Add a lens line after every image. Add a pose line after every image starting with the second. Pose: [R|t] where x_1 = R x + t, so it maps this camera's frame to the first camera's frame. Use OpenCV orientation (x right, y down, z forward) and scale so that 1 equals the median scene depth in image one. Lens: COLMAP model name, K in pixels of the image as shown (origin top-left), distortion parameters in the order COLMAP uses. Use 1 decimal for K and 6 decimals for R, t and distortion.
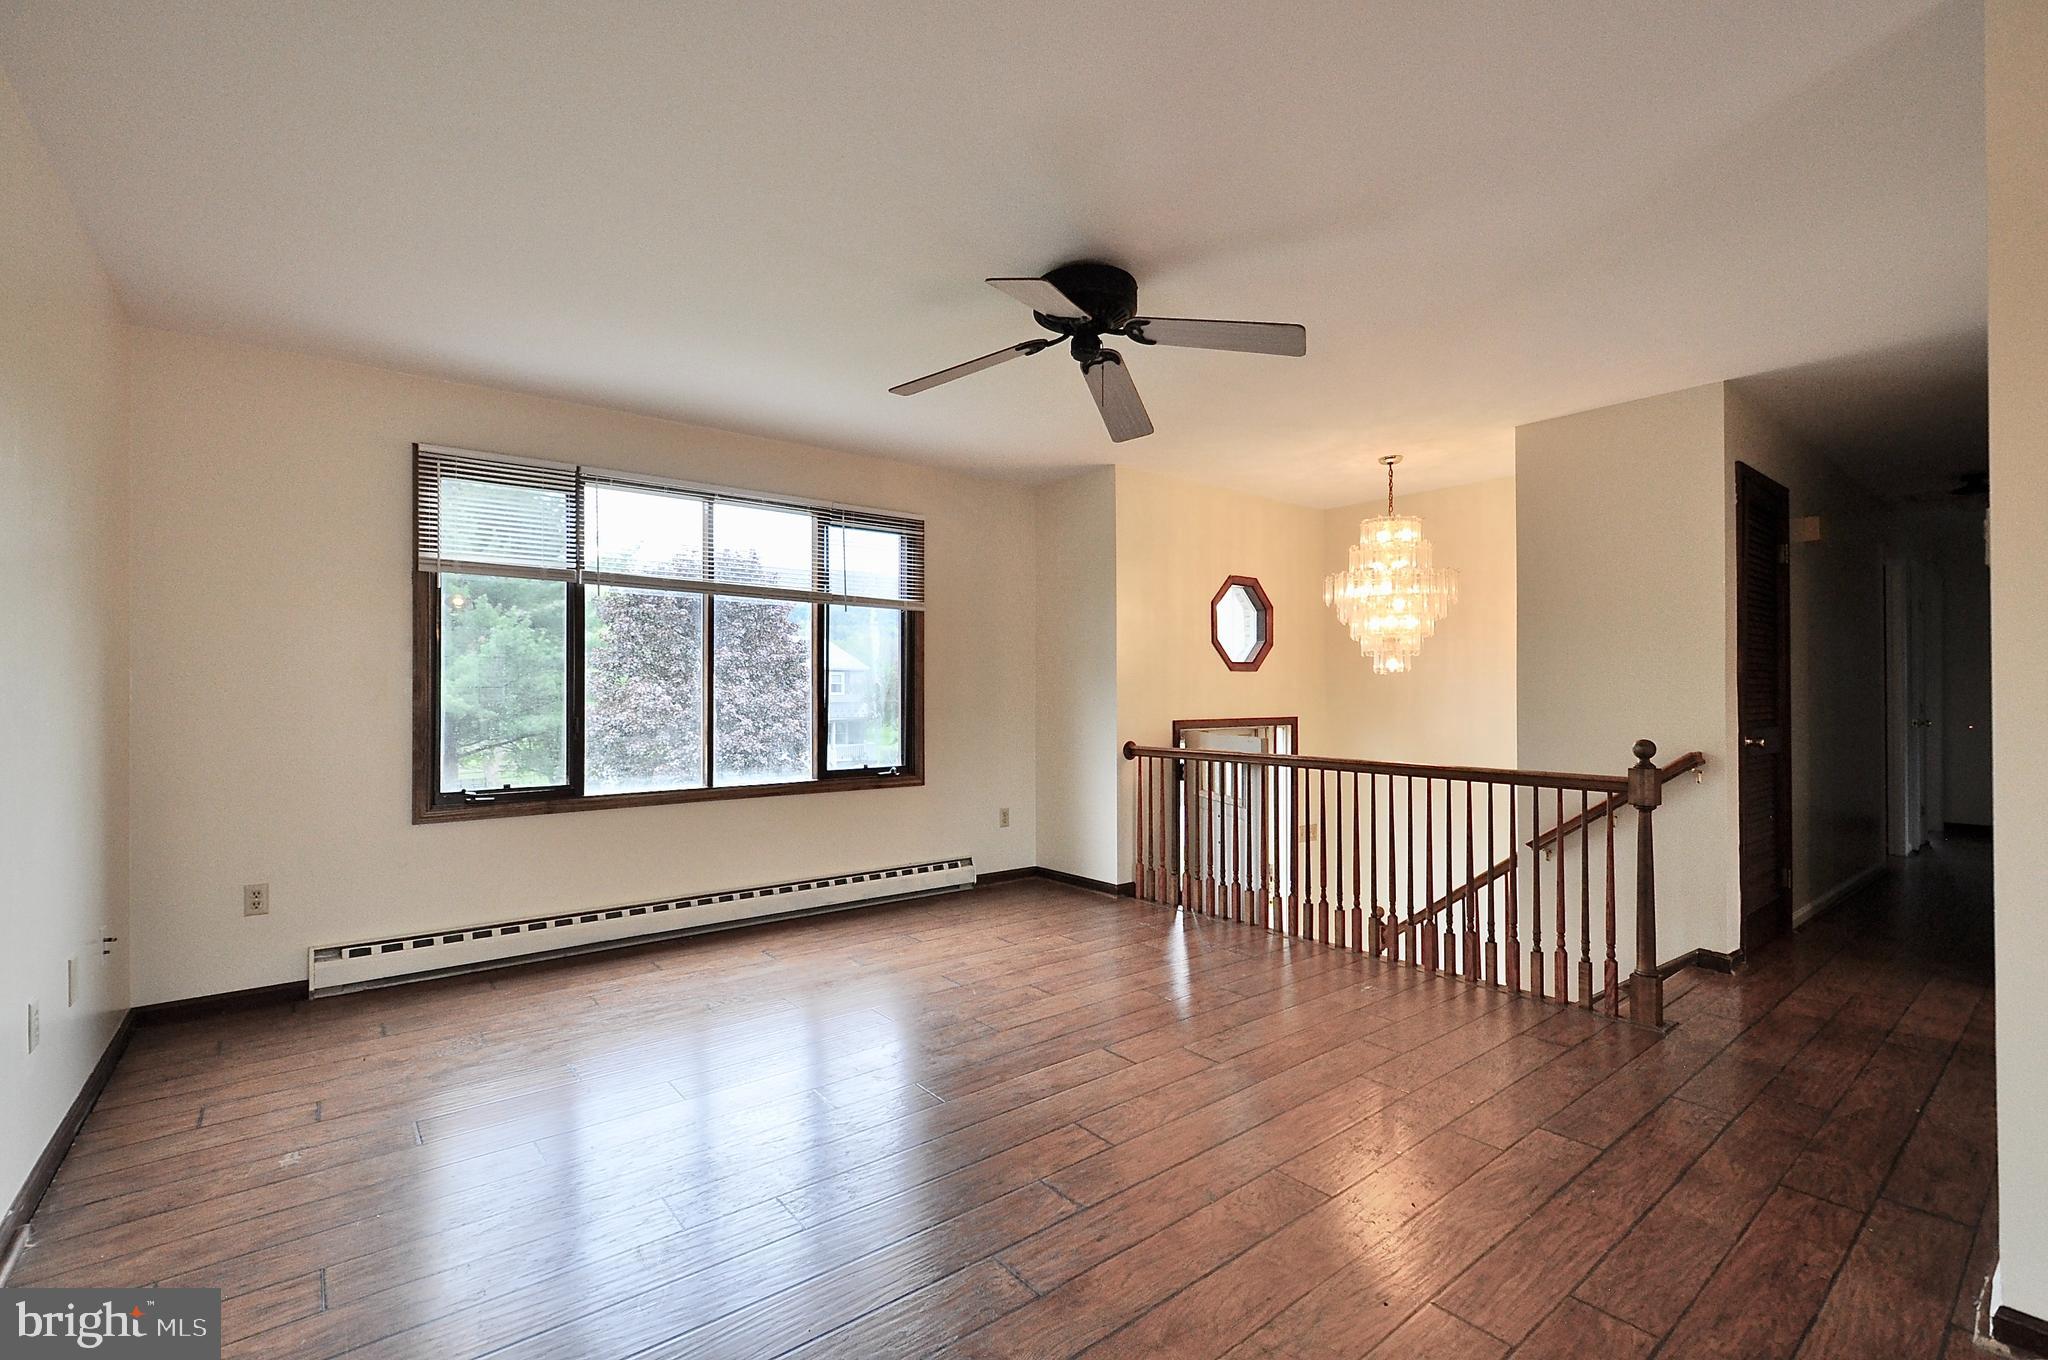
lens RADIAL K [[893.5, 0, 1019.7], [0, 893.5, 687.2], [0, 0, 1]] dist [0.006471, -0.001105]
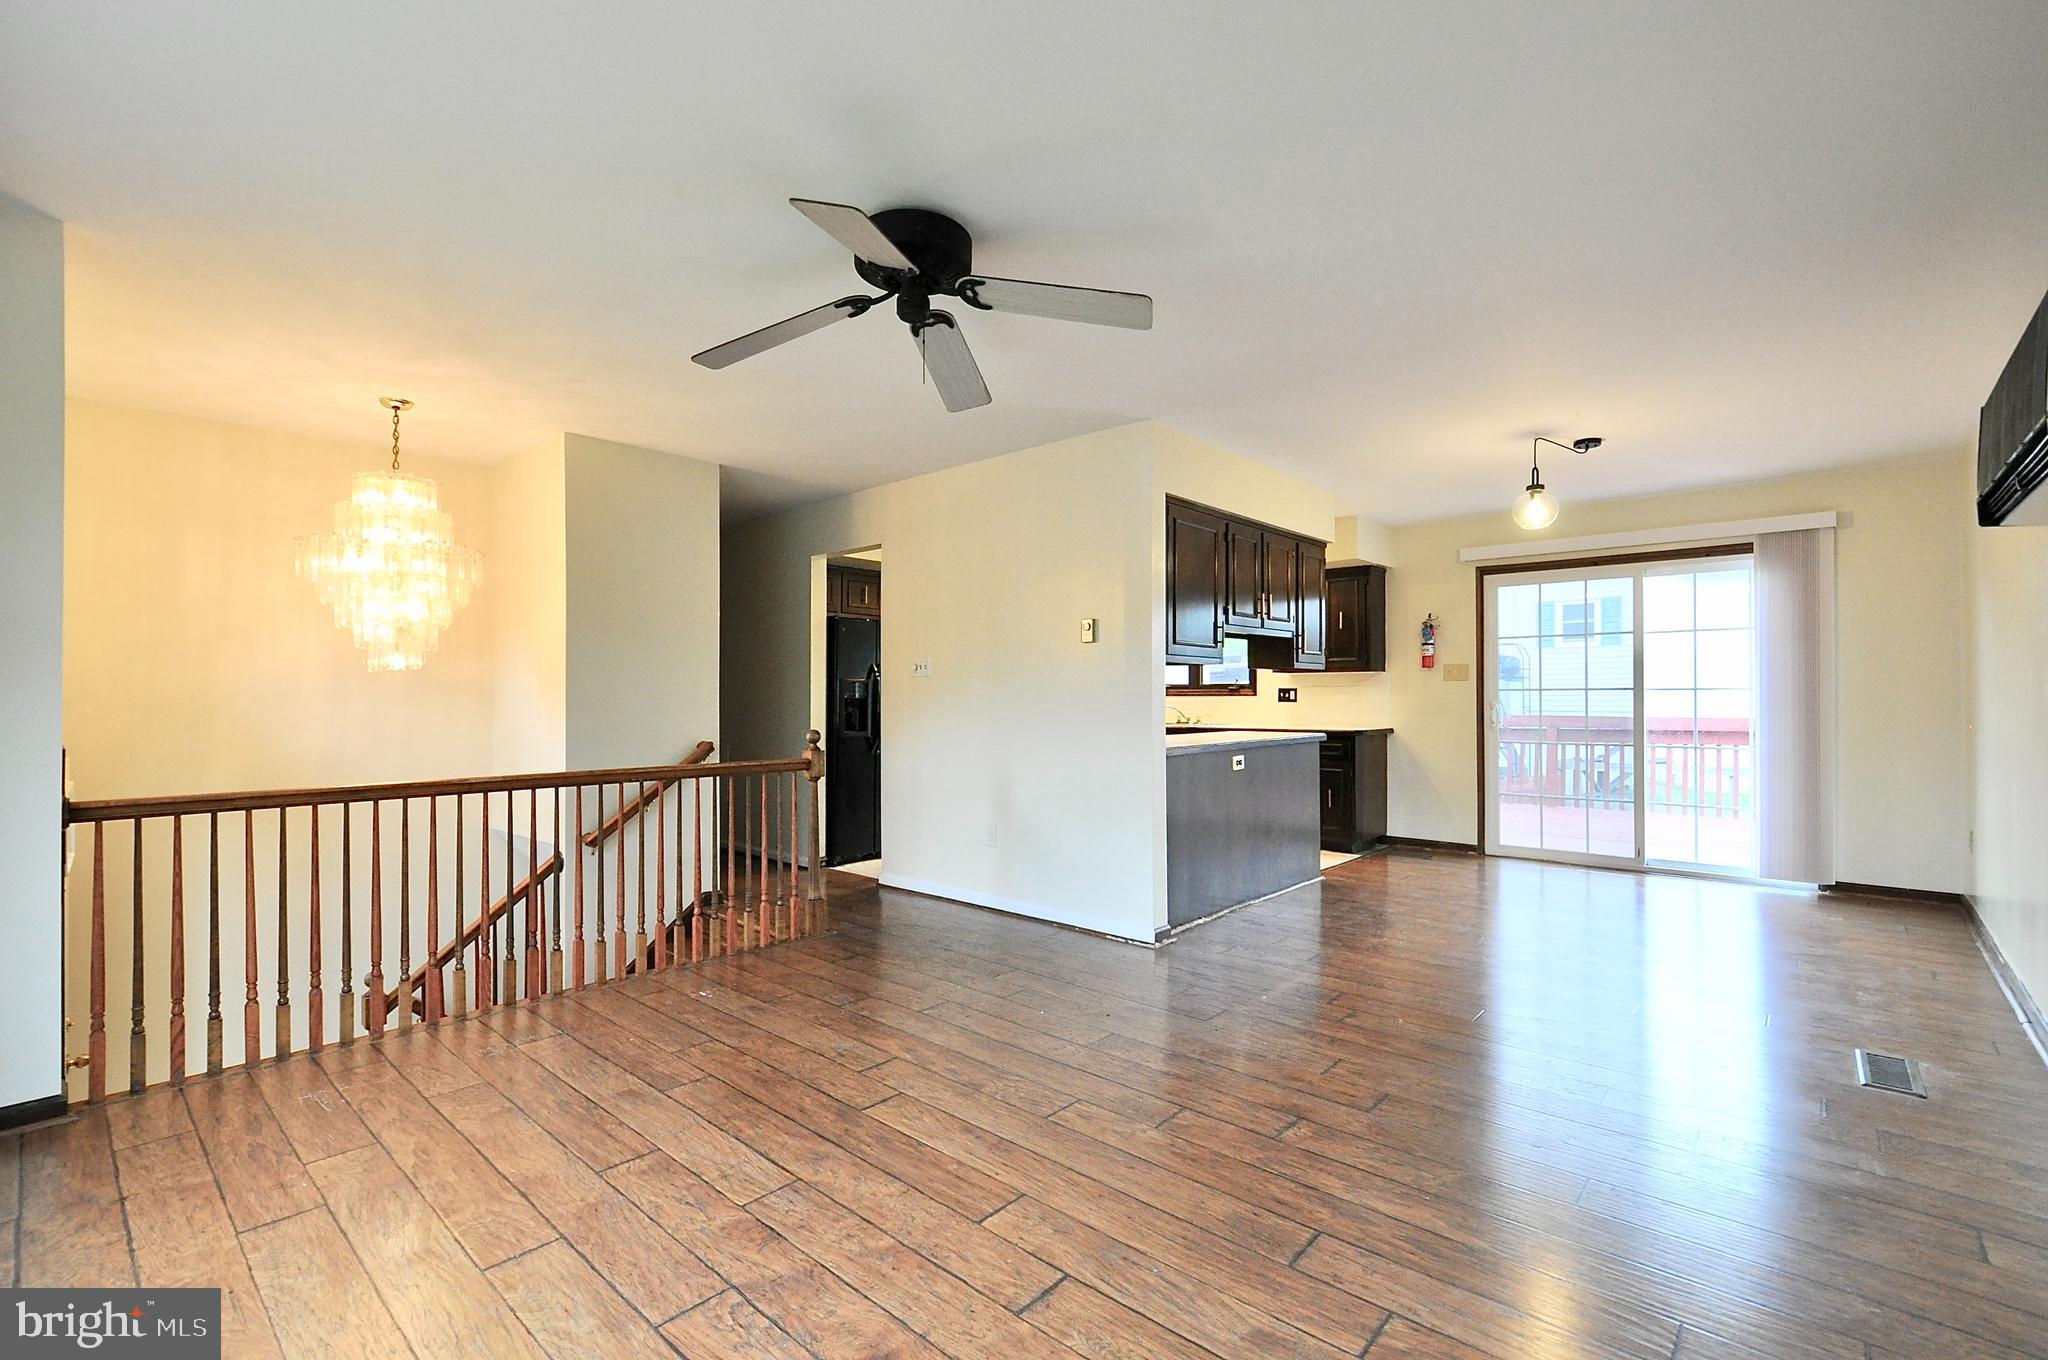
lens RADIAL K [[877.7, 0, 1018.3], [0, 877.7, 684.3], [0, 0, 1]] dist [-0.001457, -0.000038]
pose [[-0.152159, 0.013838, 0.988259, -0.540957], [-0.000804, 0.999900, -0.014124, 0.007503], [-0.988356, -0.002943, -0.152133, 0.697176]]
